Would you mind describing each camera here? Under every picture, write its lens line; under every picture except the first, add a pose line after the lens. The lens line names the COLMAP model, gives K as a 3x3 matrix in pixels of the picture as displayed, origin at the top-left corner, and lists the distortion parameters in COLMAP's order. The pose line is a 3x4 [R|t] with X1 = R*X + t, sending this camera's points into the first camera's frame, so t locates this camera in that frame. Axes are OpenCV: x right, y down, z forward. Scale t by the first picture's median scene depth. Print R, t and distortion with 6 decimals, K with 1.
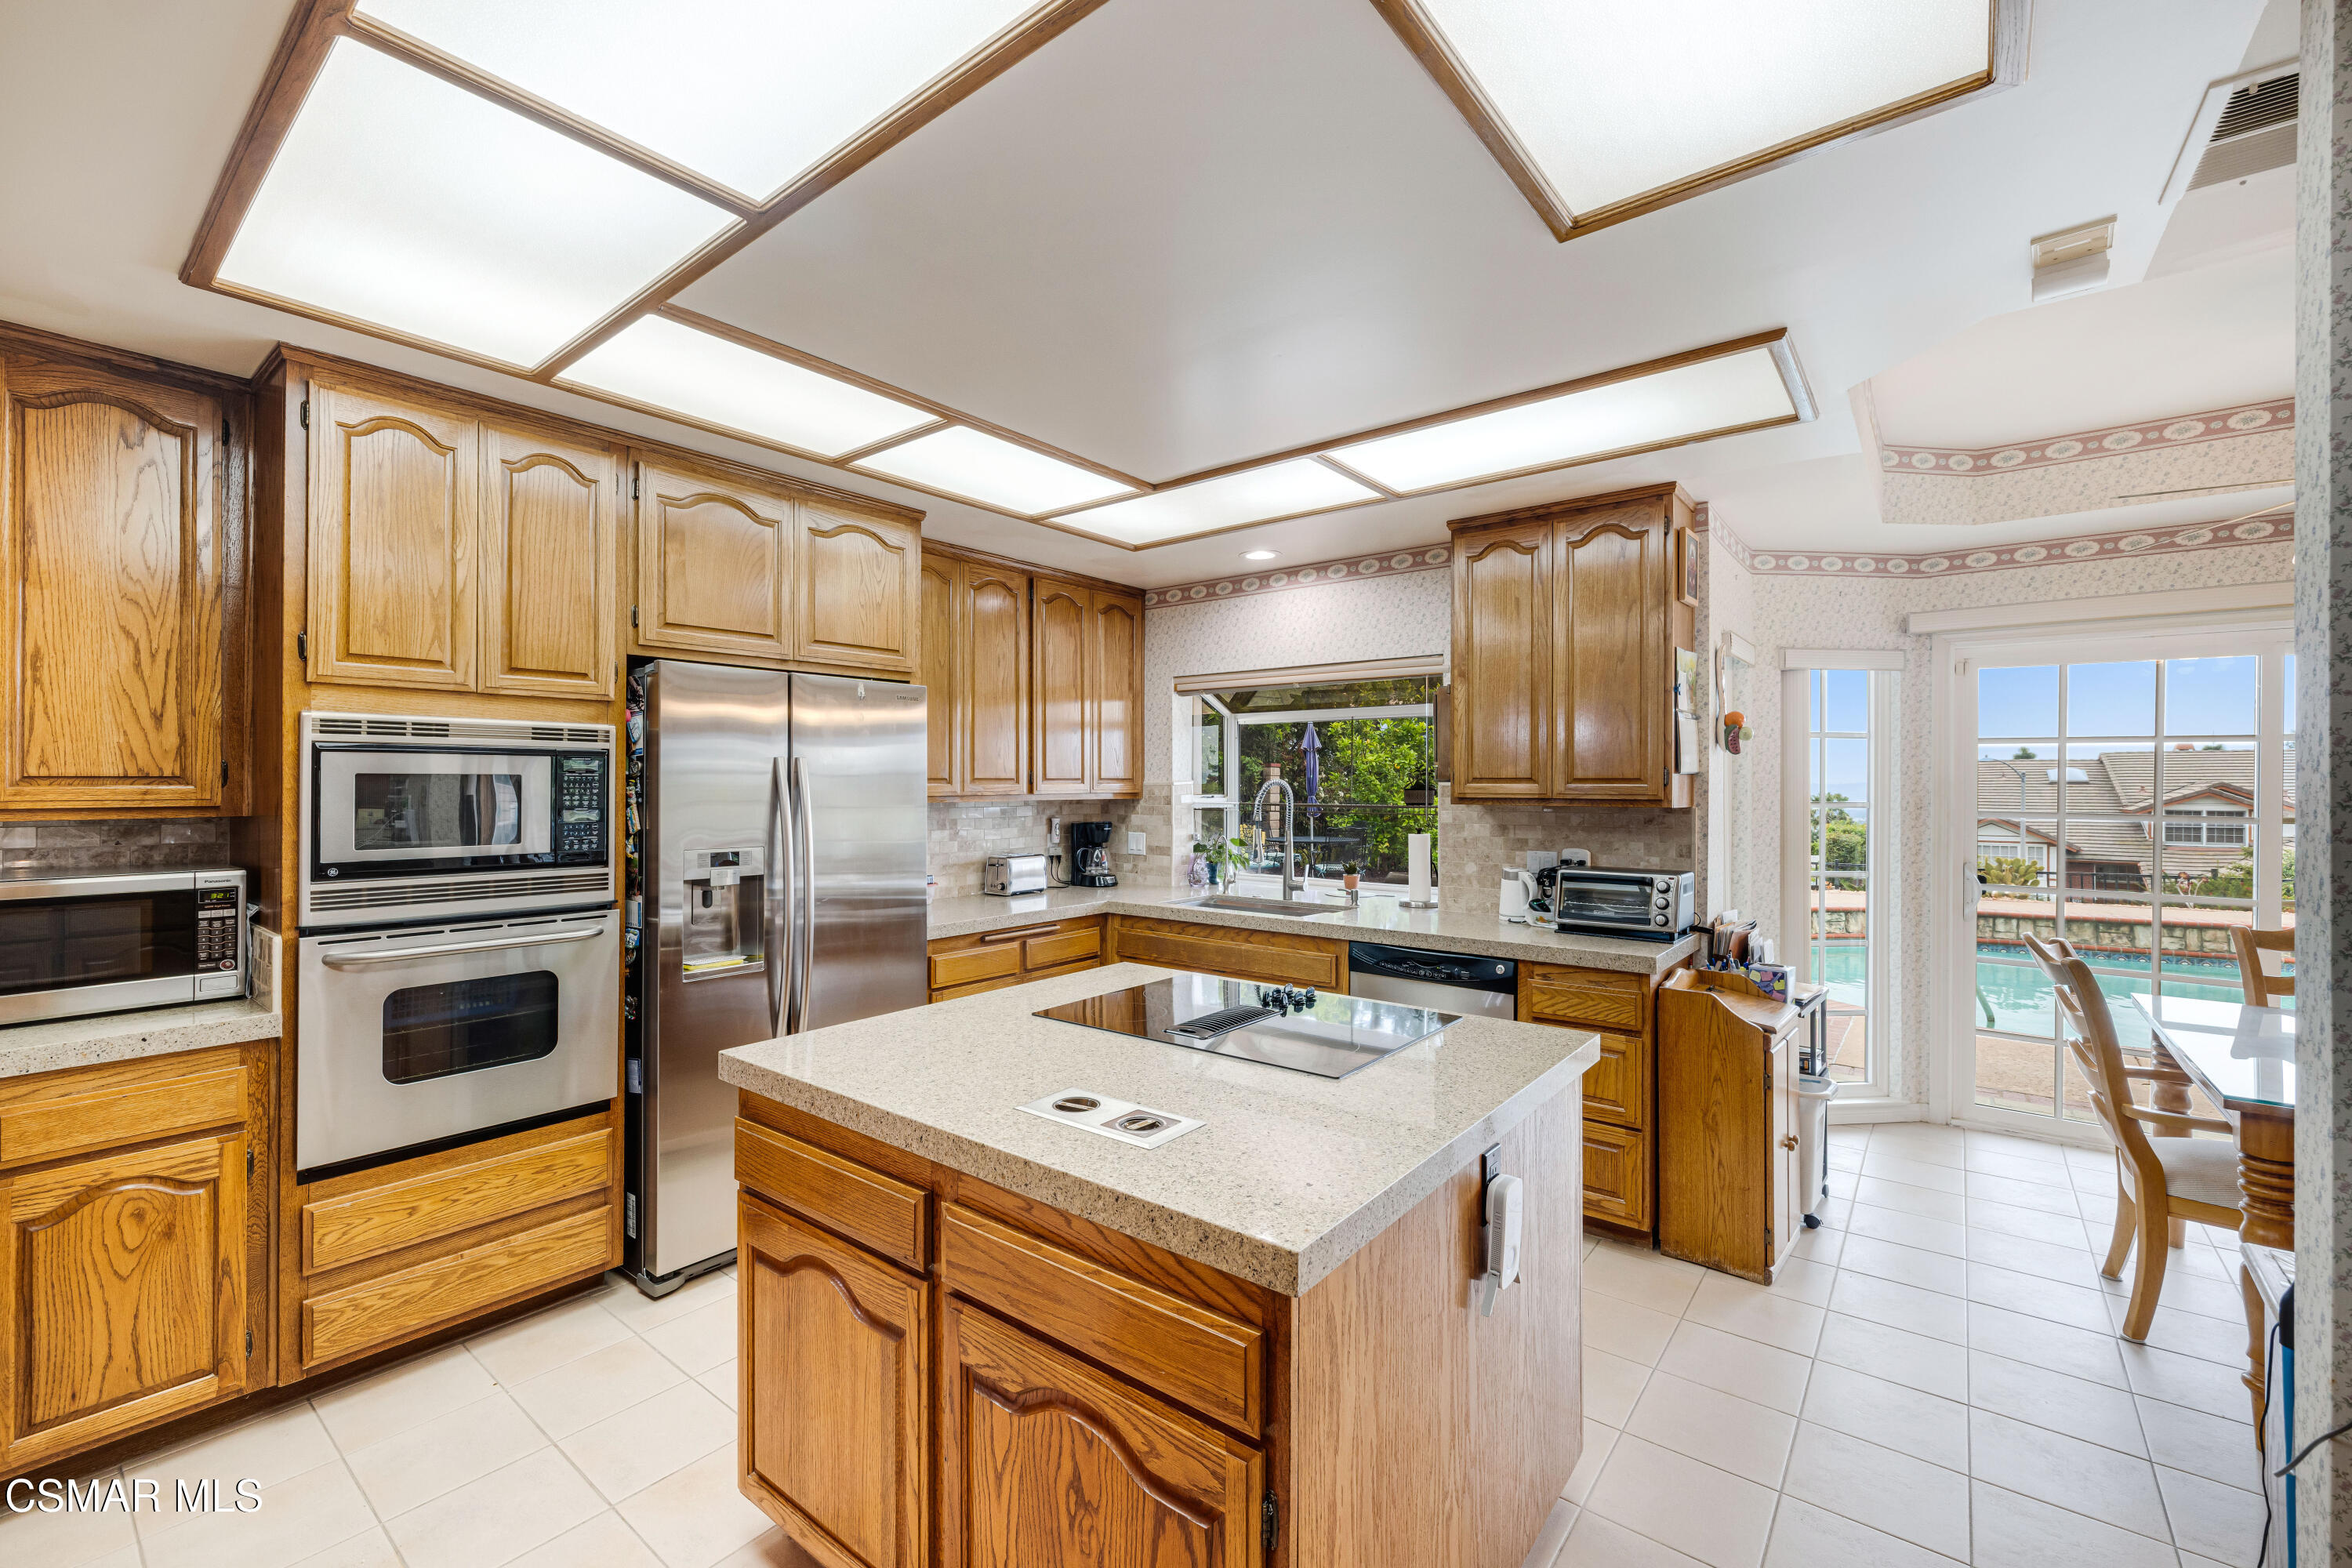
lens RADIAL K [[993.3, 0, 1153.2], [0, 993.3, 778.4], [0, 0, 1]] dist [0.002617, 0.000281]
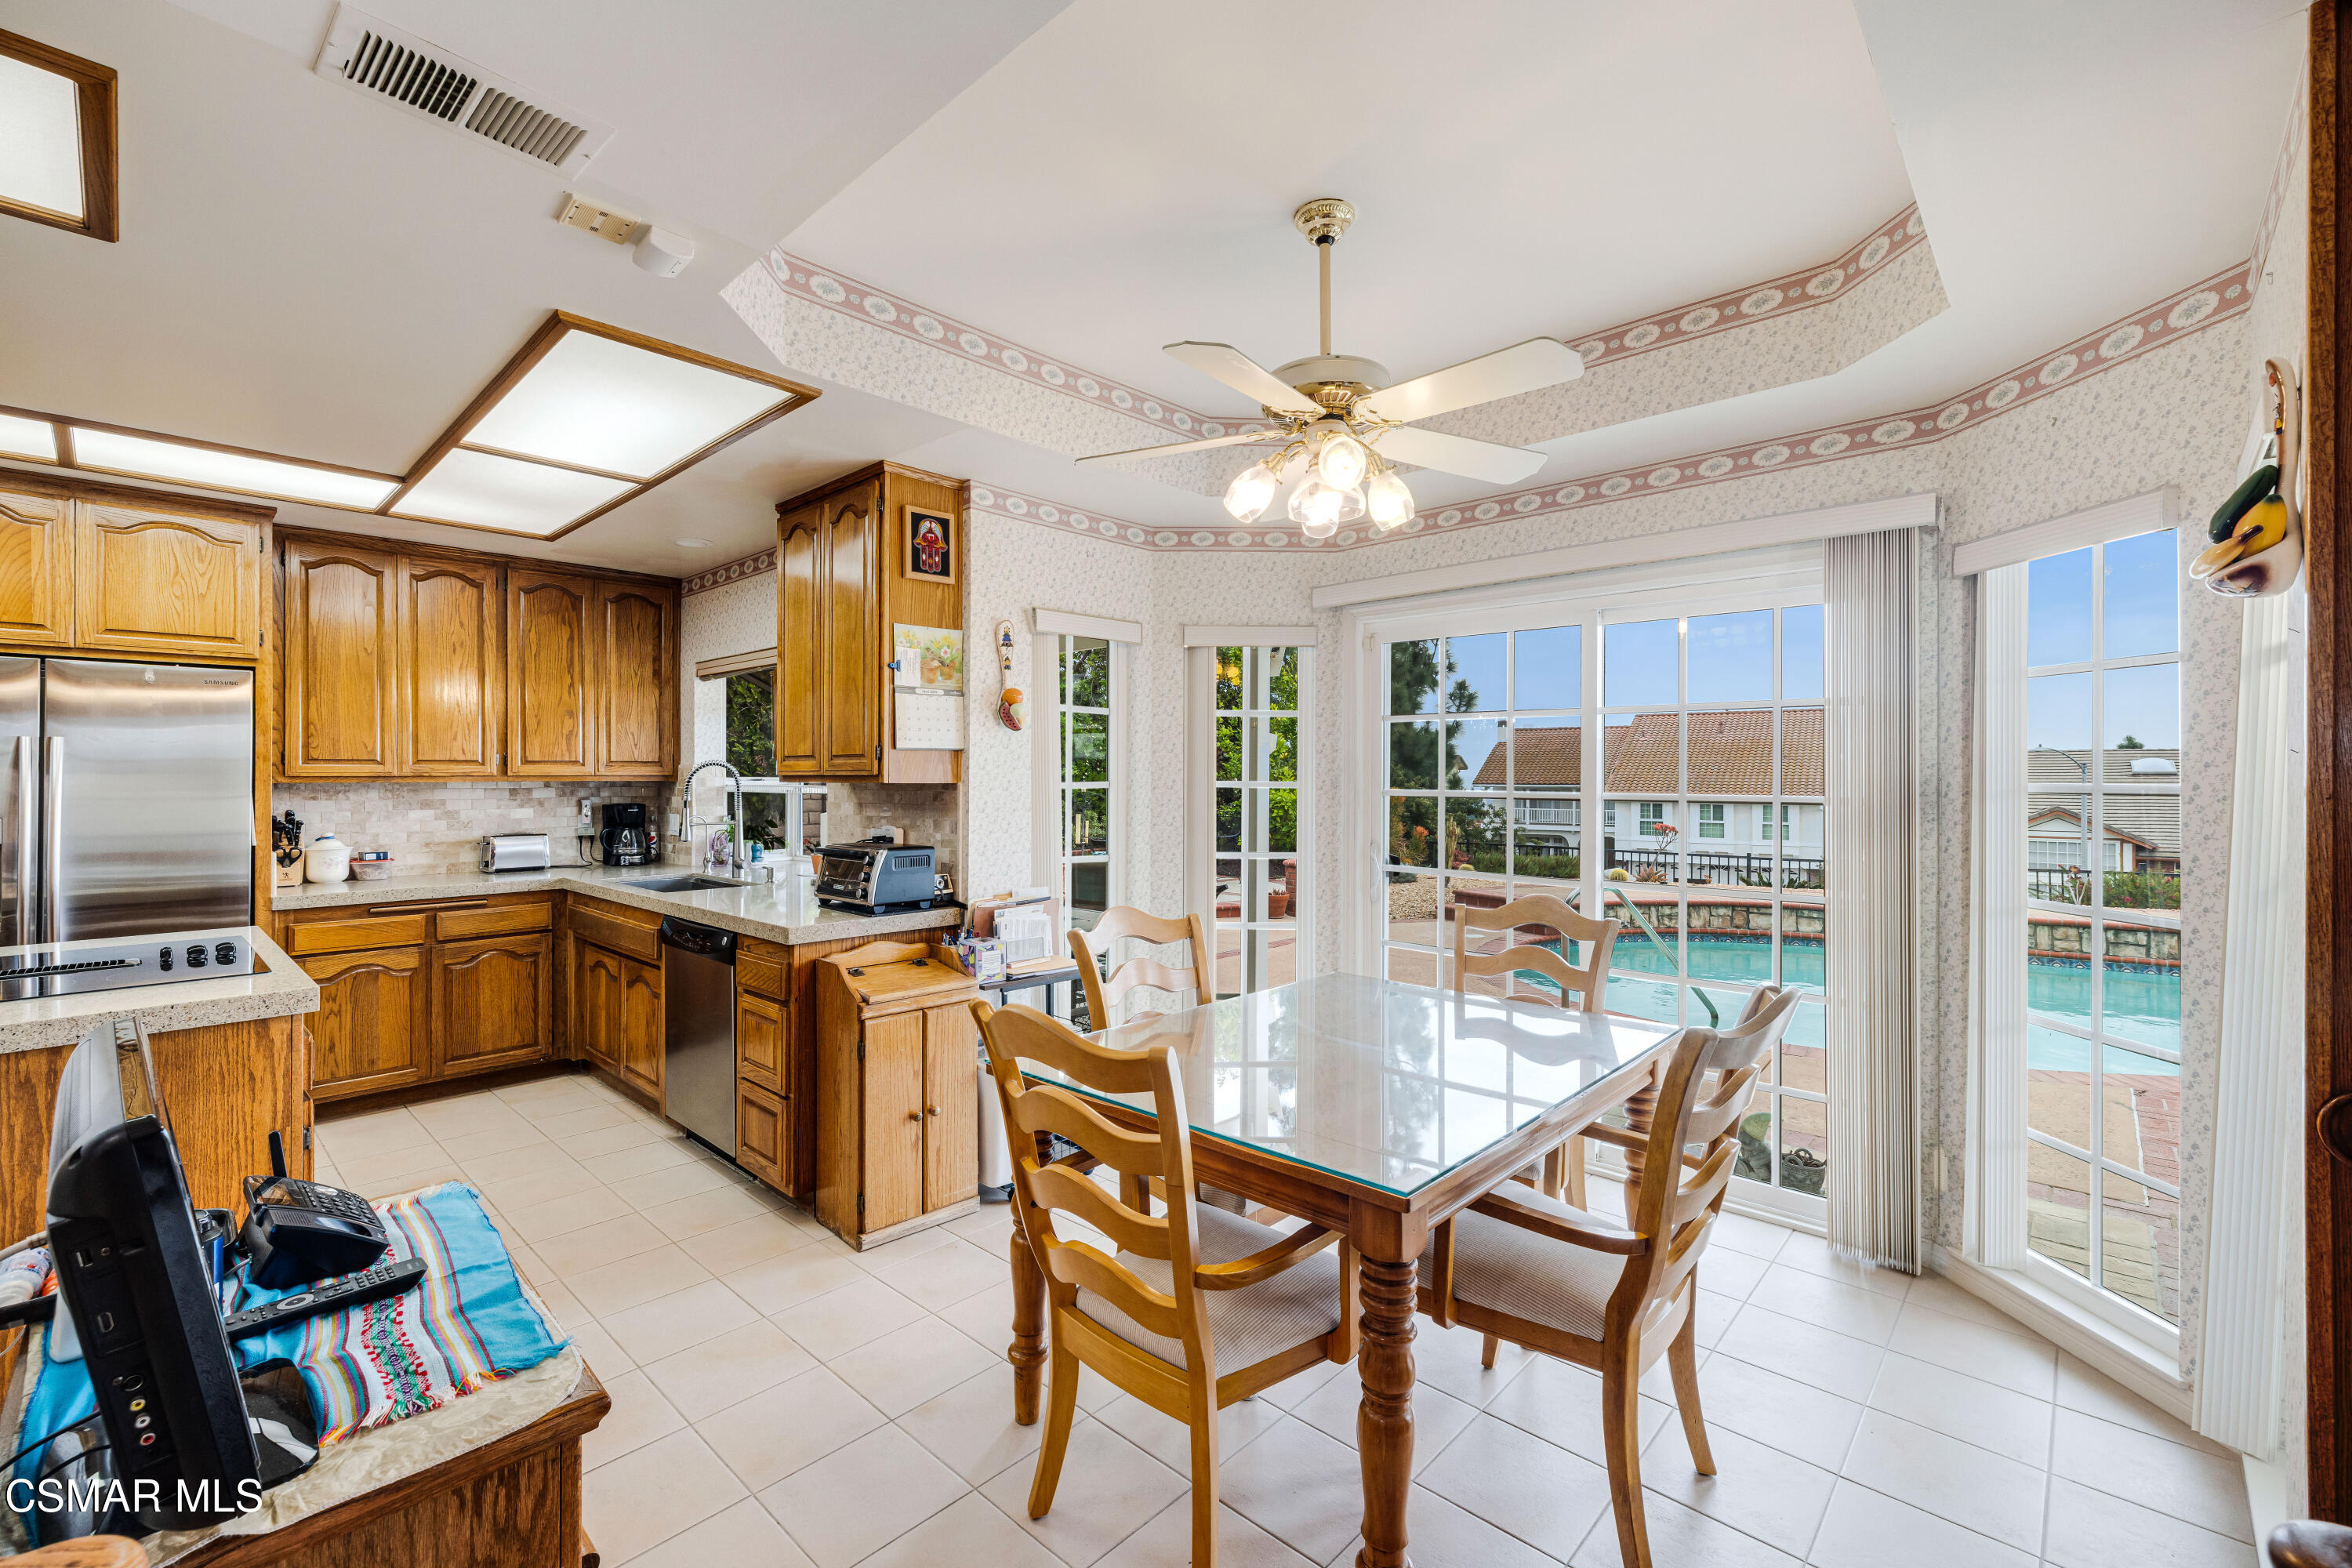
lens RADIAL K [[999.5, 0, 1148.7], [0, 999.5, 770.7], [0, 0, 1]] dist [0.000373, -0.000179]
pose [[0.996451, -0.002400, -0.084146, 0.678360], [0.002183, 0.999994, -0.002668, 0.016053], [0.084152, 0.002475, 0.996450, 0.007210]]
